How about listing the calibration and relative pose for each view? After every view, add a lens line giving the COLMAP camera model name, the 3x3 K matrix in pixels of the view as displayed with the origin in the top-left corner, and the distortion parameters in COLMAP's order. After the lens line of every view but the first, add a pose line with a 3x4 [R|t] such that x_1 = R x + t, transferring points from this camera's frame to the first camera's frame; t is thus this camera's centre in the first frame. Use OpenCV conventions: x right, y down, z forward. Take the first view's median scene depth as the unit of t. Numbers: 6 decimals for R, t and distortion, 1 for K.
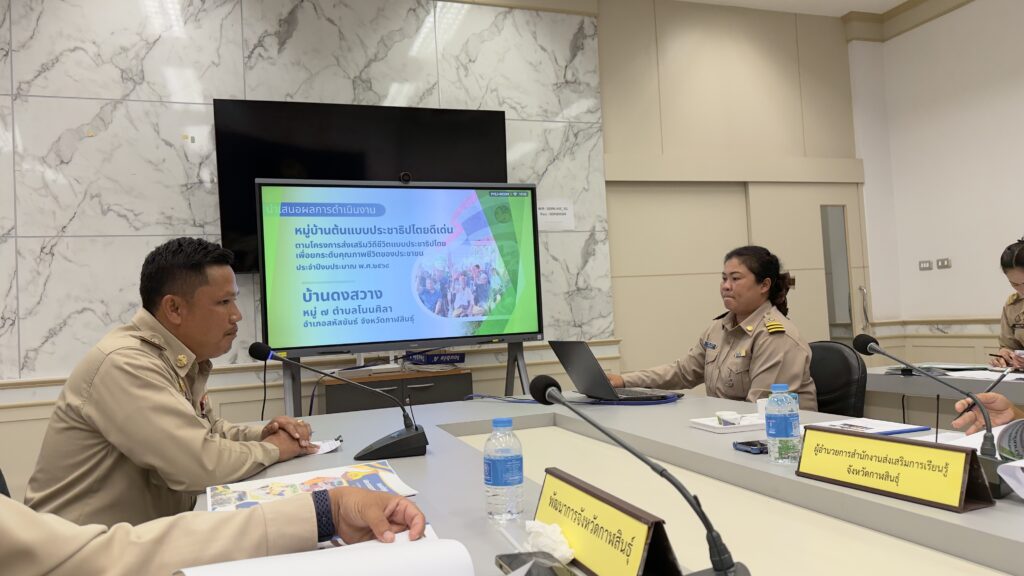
lens RADIAL K [[715.0, 0, 518.8], [0, 715.0, 292.4], [0, 0, 1]] dist [0.108291, -0.149147]
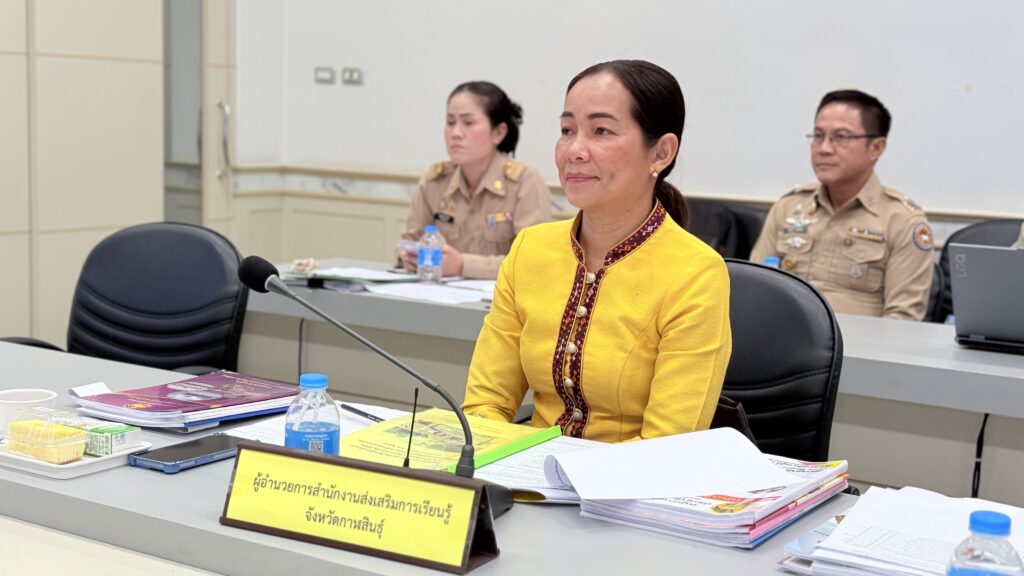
lens RADIAL K [[1430.3, 0, 509.6], [0, 1430.3, 290.8], [0, 0, 1]] dist [0.094908, 0.000232]
pose [[0.780648, 0.001269, 0.624970, -0.191268], [-0.106518, 0.985637, 0.131050, -0.129967], [-0.615827, -0.168874, 0.769570, -0.047170]]
